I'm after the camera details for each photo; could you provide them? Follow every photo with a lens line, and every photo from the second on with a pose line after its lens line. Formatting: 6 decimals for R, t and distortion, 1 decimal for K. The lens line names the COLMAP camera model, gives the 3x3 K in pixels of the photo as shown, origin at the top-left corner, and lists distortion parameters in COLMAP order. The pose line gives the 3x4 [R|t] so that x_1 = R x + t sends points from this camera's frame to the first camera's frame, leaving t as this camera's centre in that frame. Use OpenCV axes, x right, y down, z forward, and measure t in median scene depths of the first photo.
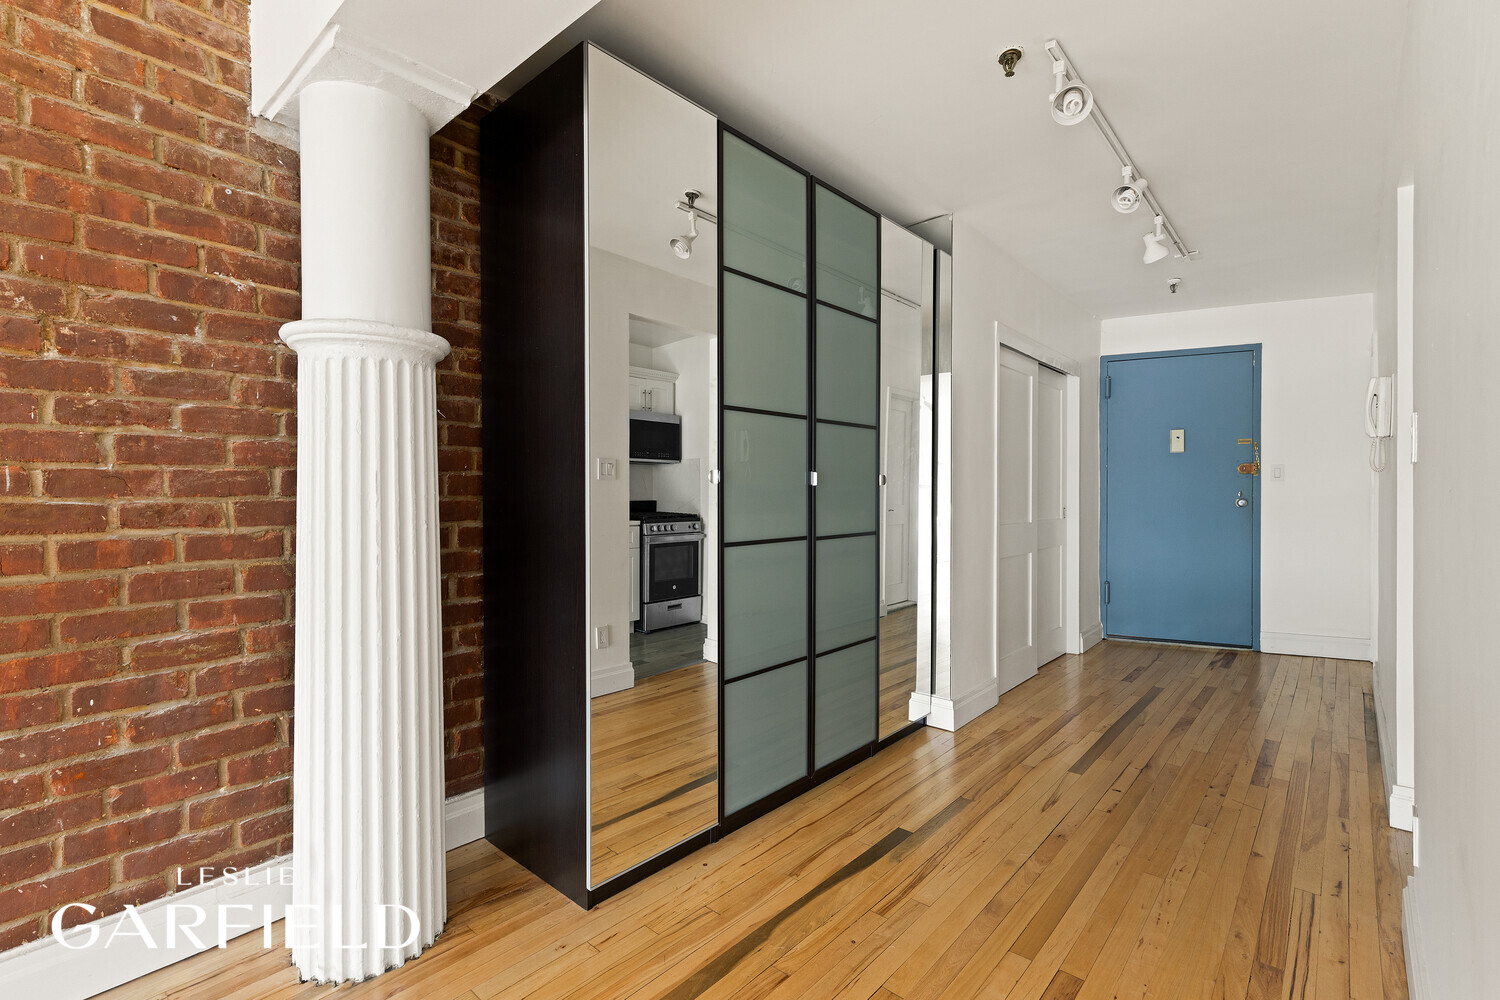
lens RADIAL K [[697.8, 0, 750.0], [0, 697.8, 500.0], [0, 0, 1]] dist [0.000586, 0.000108]
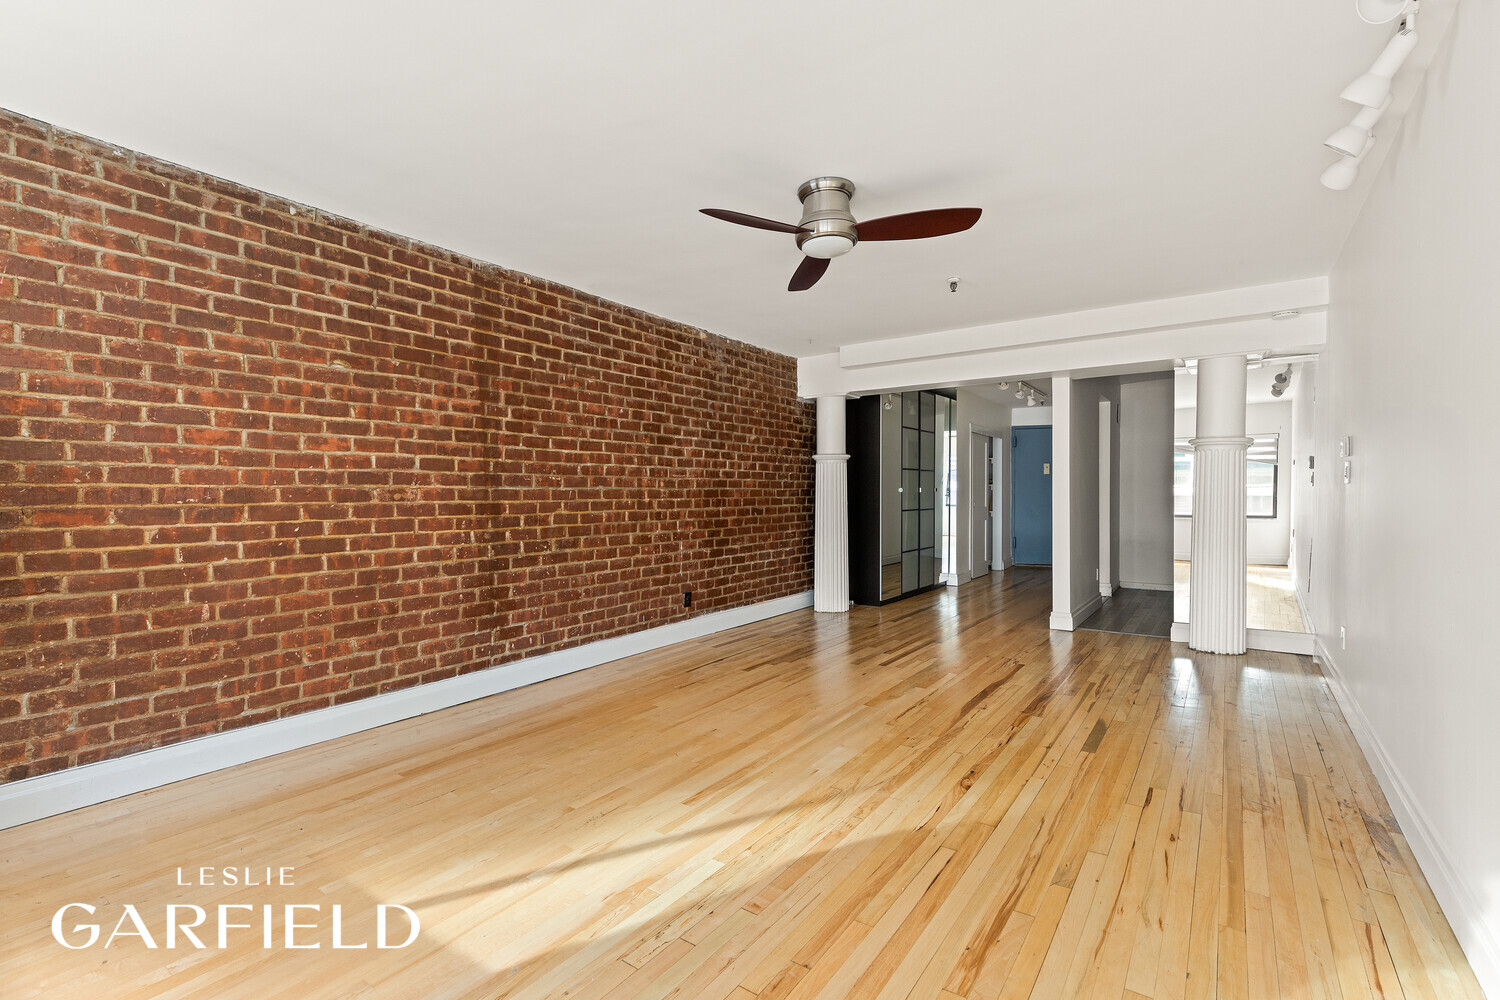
lens RADIAL K [[675.1, 0, 739.2], [0, 675.1, 492.4], [0, 0, 1]] dist [-0.000743, -0.000105]
pose [[0.996461, 0.001807, 0.084038, -1.103614], [-0.001466, 0.999990, -0.004122, -0.008315], [-0.084045, 0.003984, 0.996454, -2.176784]]
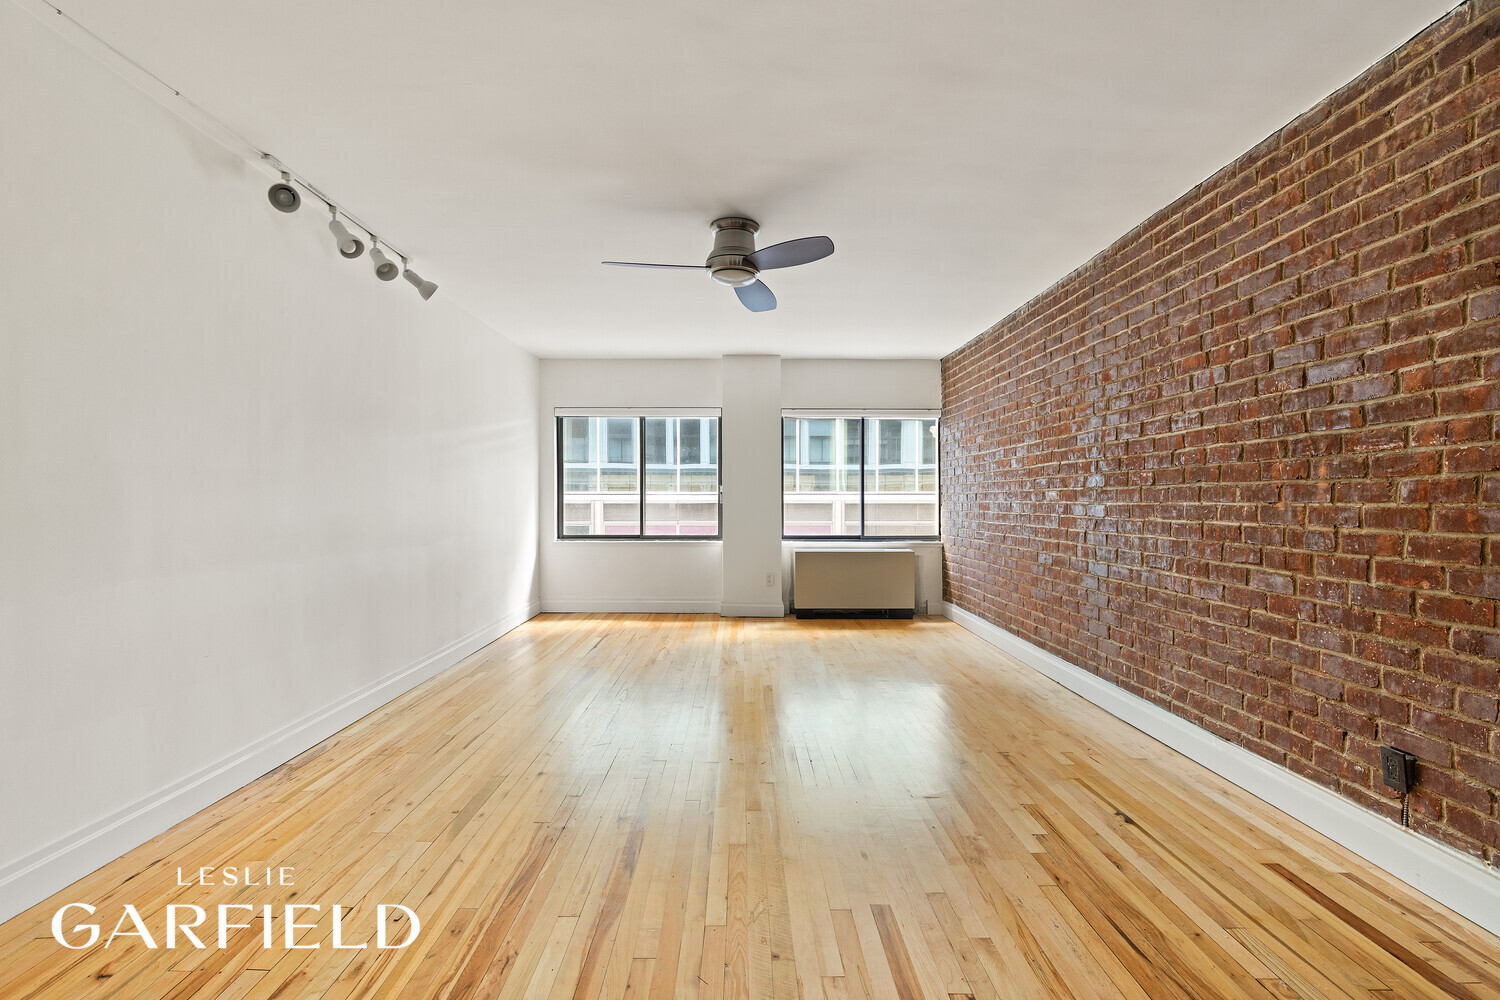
lens RADIAL K [[675.1, 0, 739.2], [0, 675.1, 492.4], [0, 0, 1]] dist [-0.000743, -0.000105]
pose [[-0.761240, -0.005684, -0.648446, 0.197717], [0.000919, 0.999951, -0.009844, -0.002731], [0.648470, -0.008090, -0.761197, 0.378931]]
